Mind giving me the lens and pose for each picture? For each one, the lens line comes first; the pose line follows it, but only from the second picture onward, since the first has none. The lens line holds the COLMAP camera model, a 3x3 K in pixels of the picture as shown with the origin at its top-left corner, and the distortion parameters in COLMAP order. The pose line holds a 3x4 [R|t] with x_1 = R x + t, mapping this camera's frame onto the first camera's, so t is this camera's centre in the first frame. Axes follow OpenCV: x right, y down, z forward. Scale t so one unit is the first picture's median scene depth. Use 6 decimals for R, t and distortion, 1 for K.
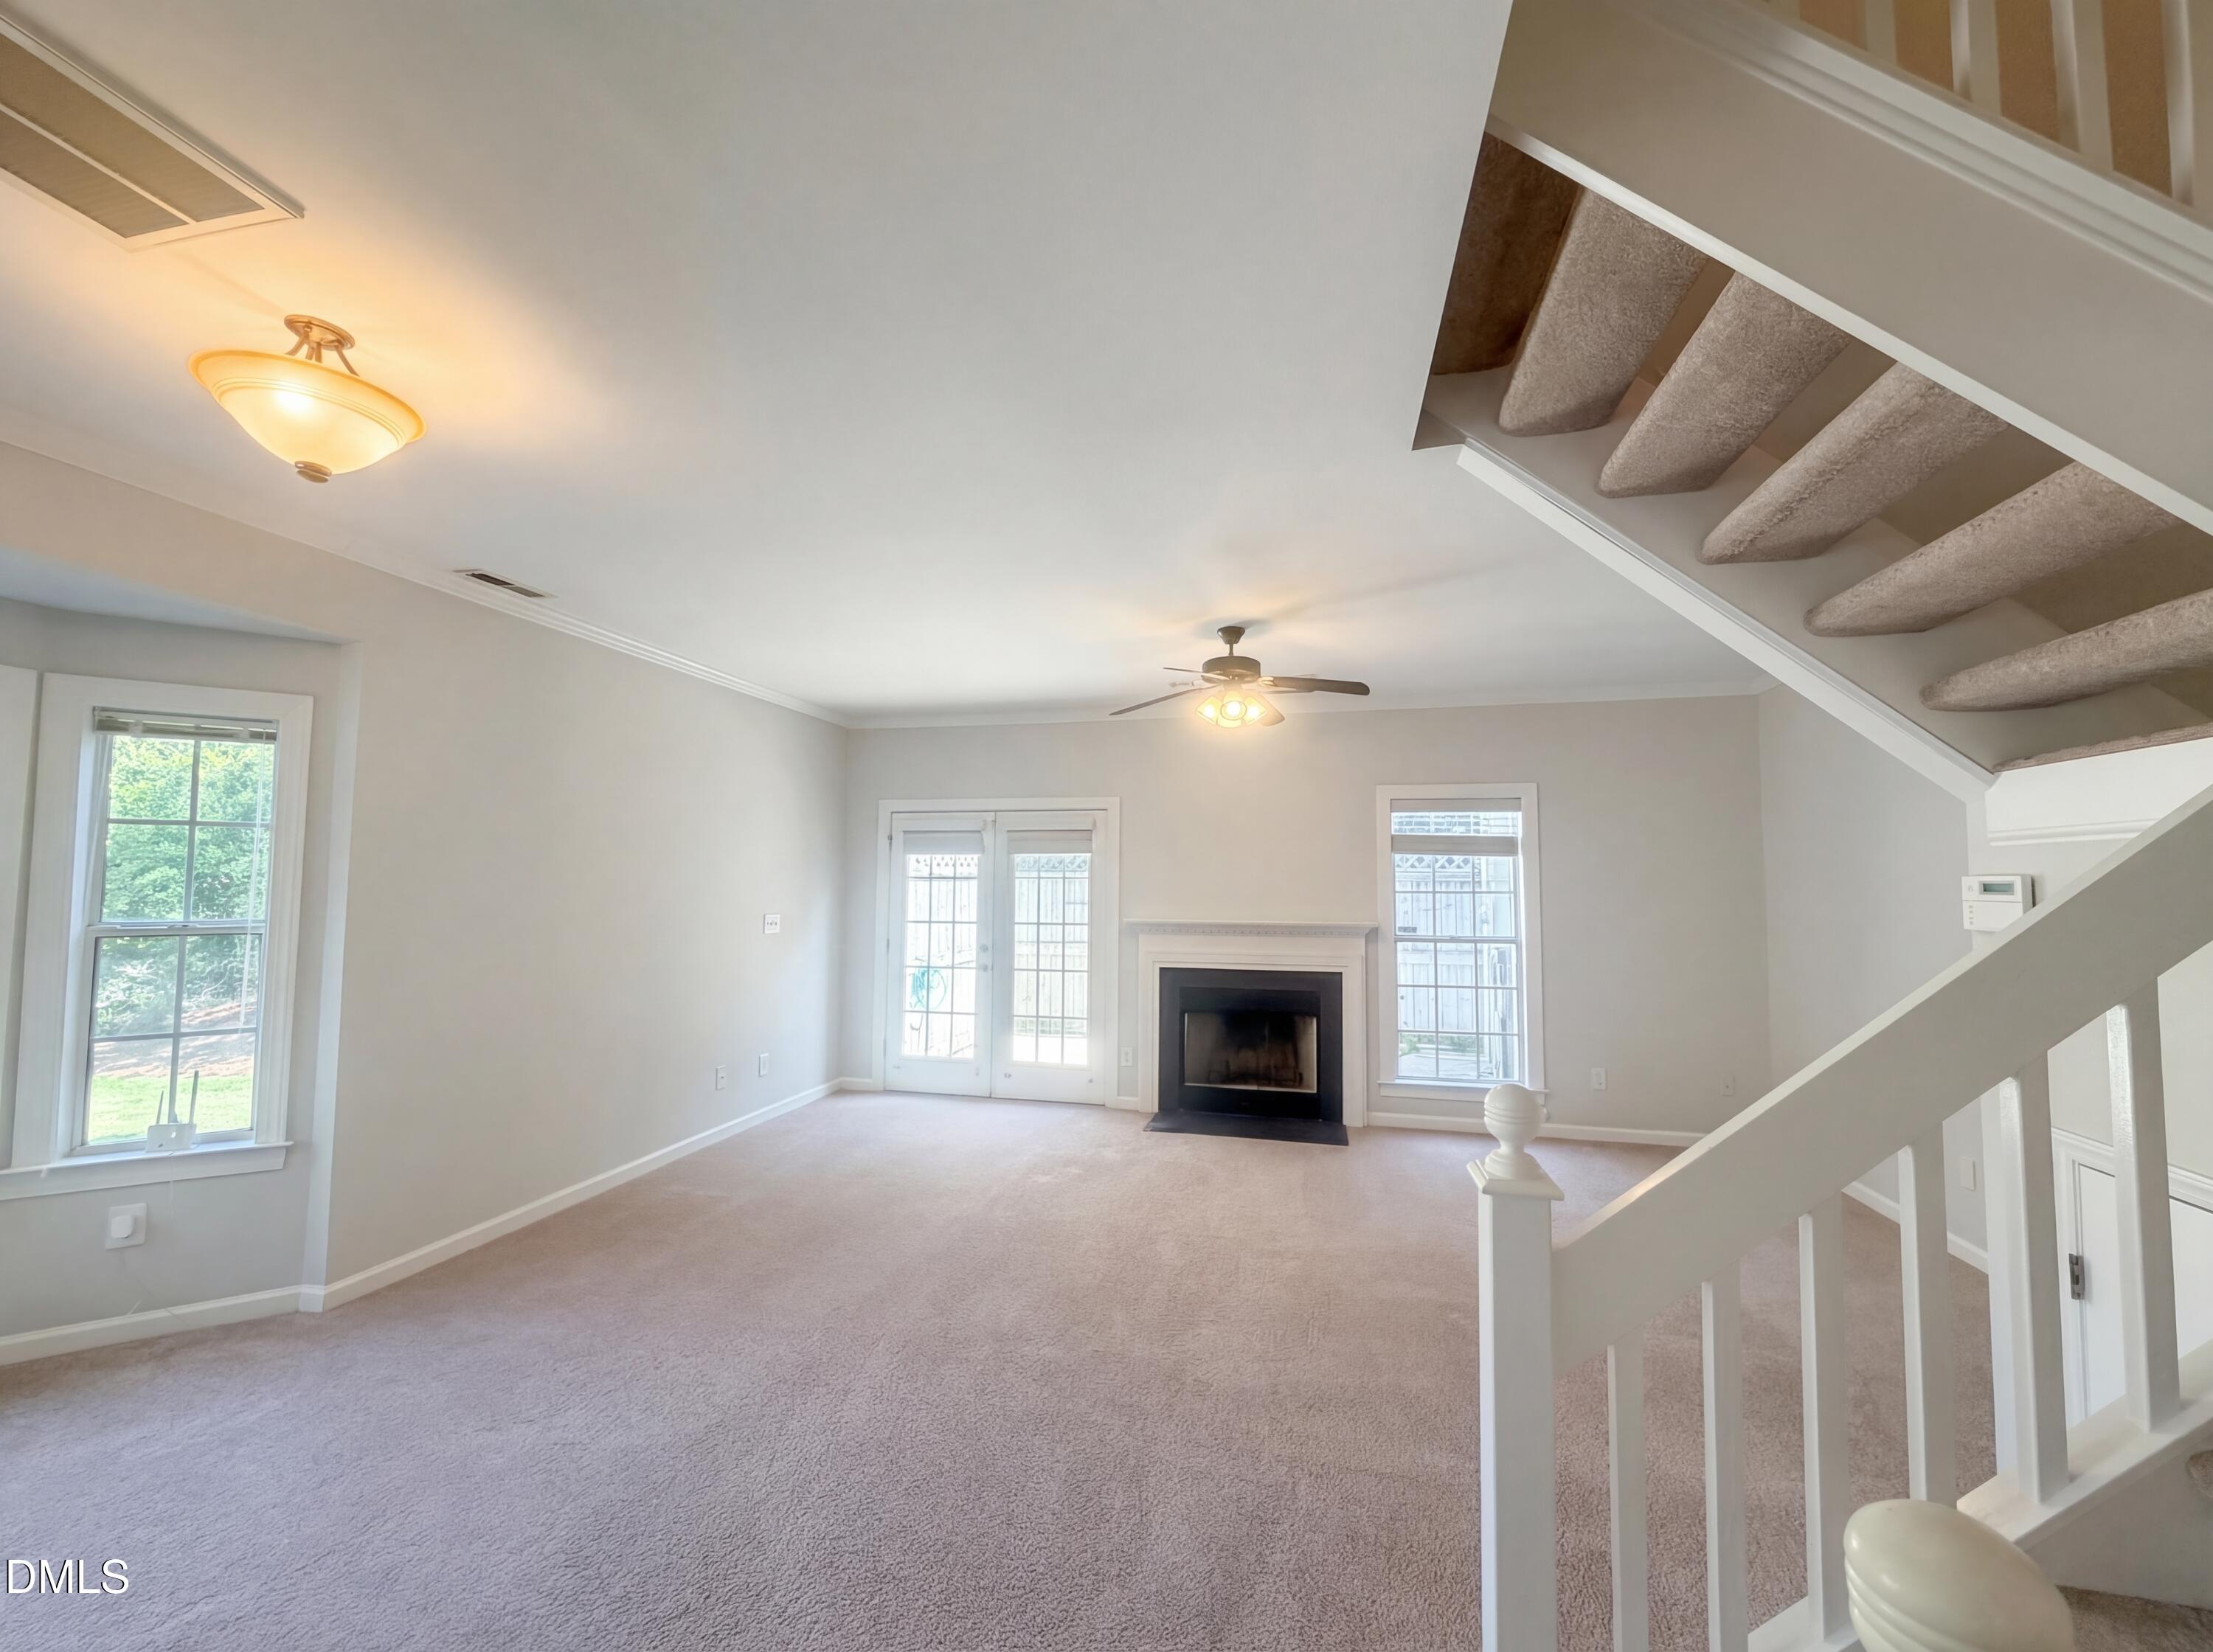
lens RADIAL K [[881.2, 0, 1097.2], [0, 881.2, 829.5], [0, 0, 1]] dist [-0.001077, -0.000171]
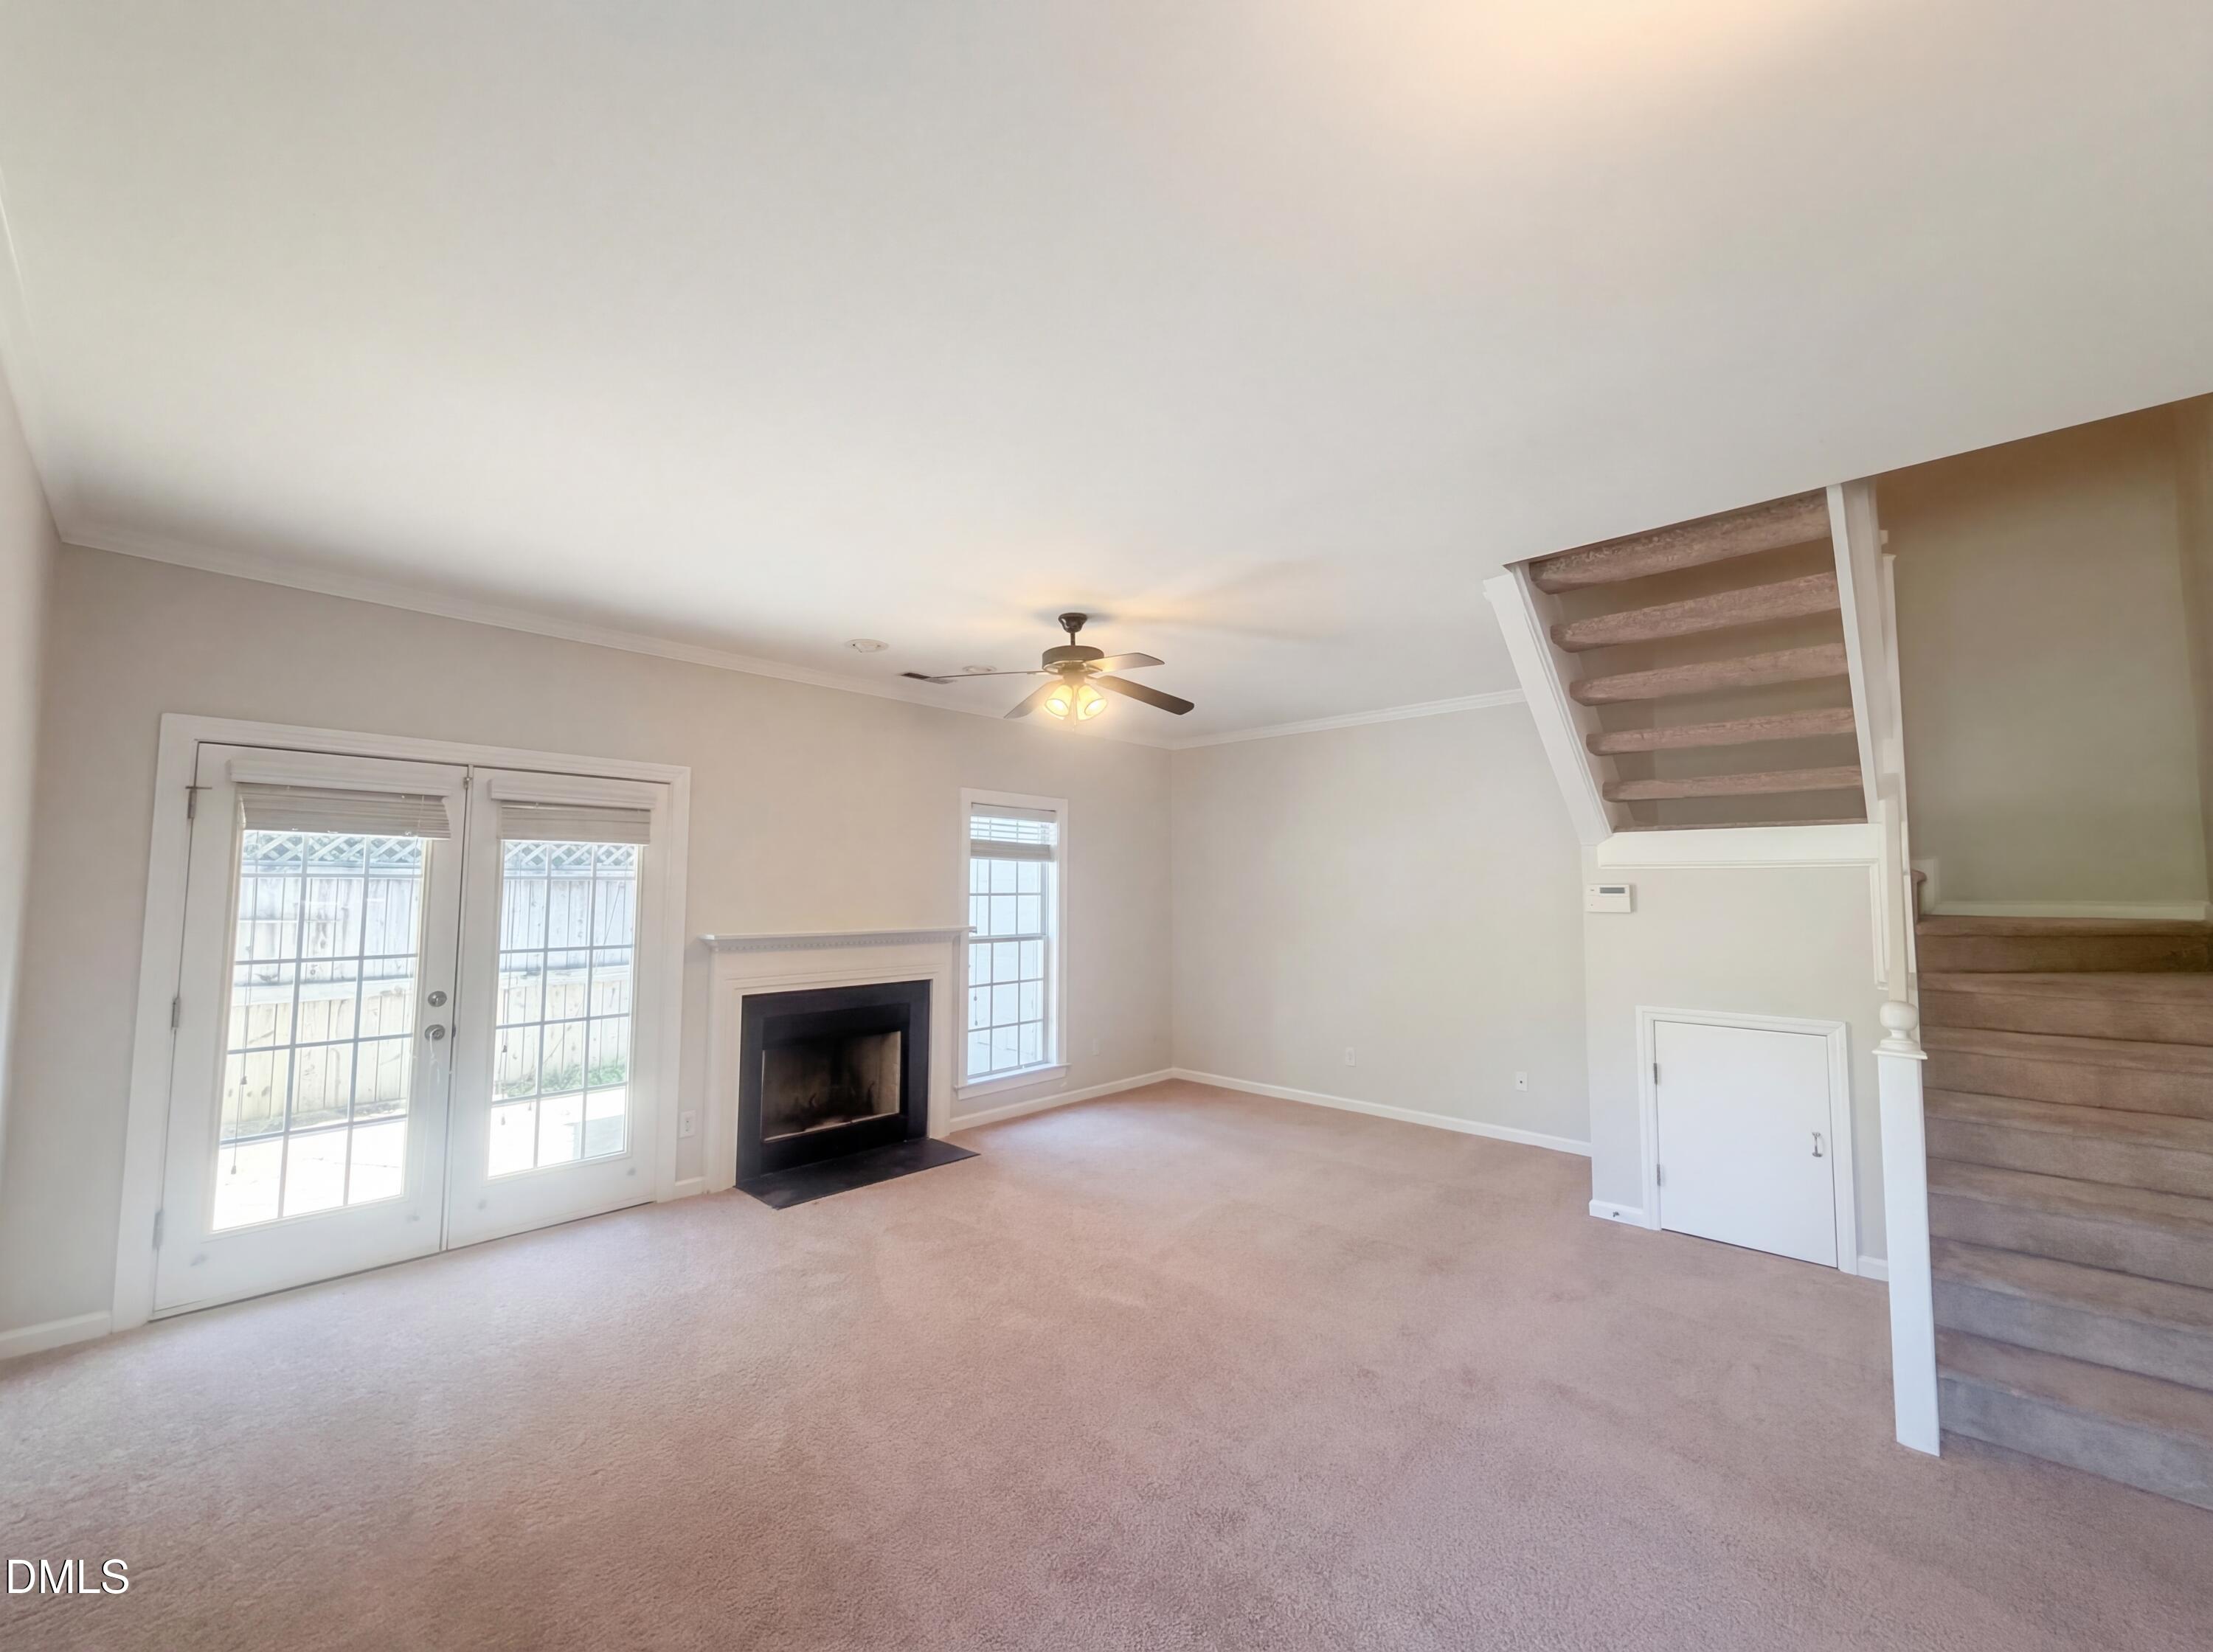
lens RADIAL K [[881.2, 0, 1097.2], [0, 881.2, 829.5], [0, 0, 1]] dist [-0.001077, -0.000171]
pose [[0.502351, 0.051328, 0.863139, -0.446355], [-0.053264, 0.998178, -0.028358, 0.016806], [-0.863021, -0.031729, 0.504170, 0.351277]]
